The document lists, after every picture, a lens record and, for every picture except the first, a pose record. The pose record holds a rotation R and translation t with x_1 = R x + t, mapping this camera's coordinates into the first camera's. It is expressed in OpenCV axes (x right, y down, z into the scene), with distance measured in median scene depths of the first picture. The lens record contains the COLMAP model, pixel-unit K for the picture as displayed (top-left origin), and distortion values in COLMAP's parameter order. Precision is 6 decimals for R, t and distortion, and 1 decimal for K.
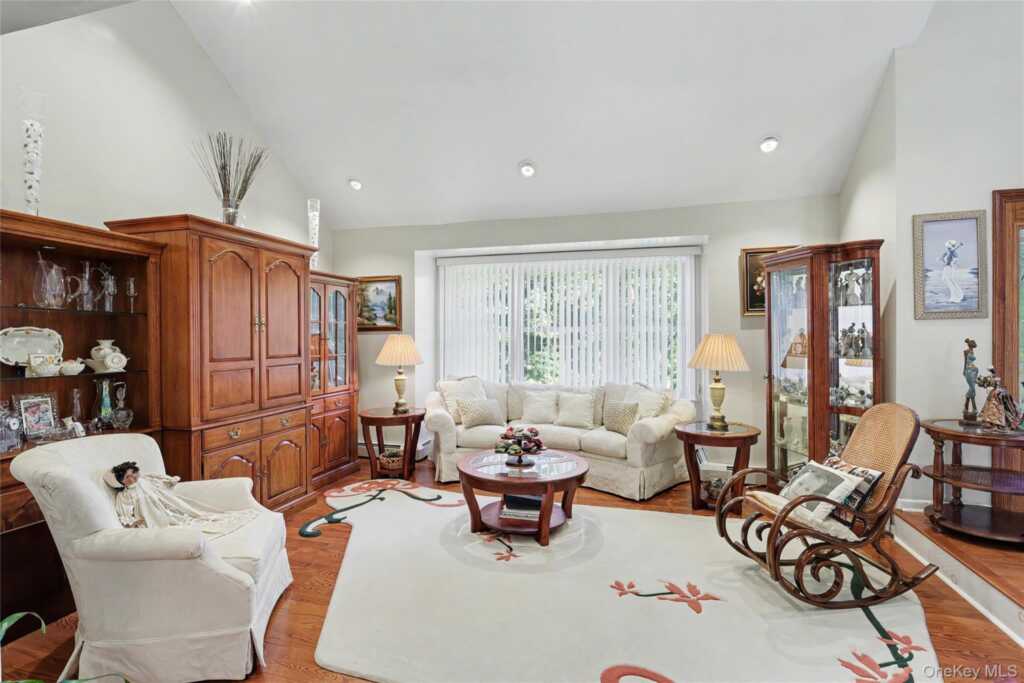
lens RADIAL K [[488.1, 0, 512.5], [0, 488.1, 338.3], [0, 0, 1]] dist [-0.004792, 0.001136]
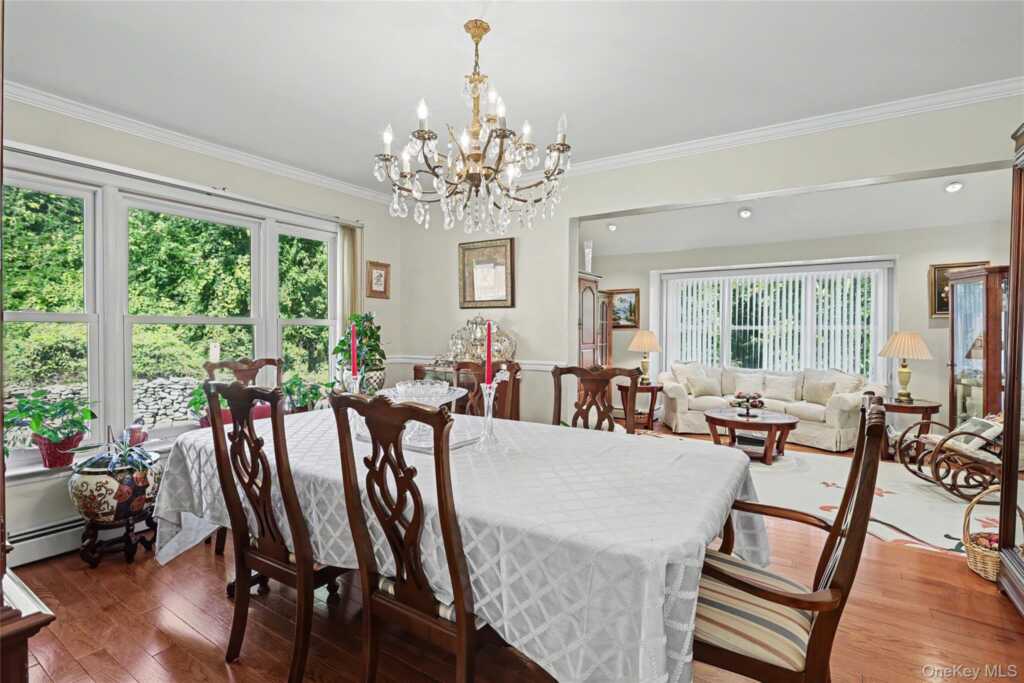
lens RADIAL K [[488.1, 0, 510.8], [0, 488.1, 337.8], [0, 0, 1]] dist [-0.004792, 0.001136]
pose [[0.951424, 0.010213, -0.307713, -0.180336], [-0.008520, 0.999940, 0.006844, 0.007636], [0.307765, -0.003889, 0.951455, -0.550503]]
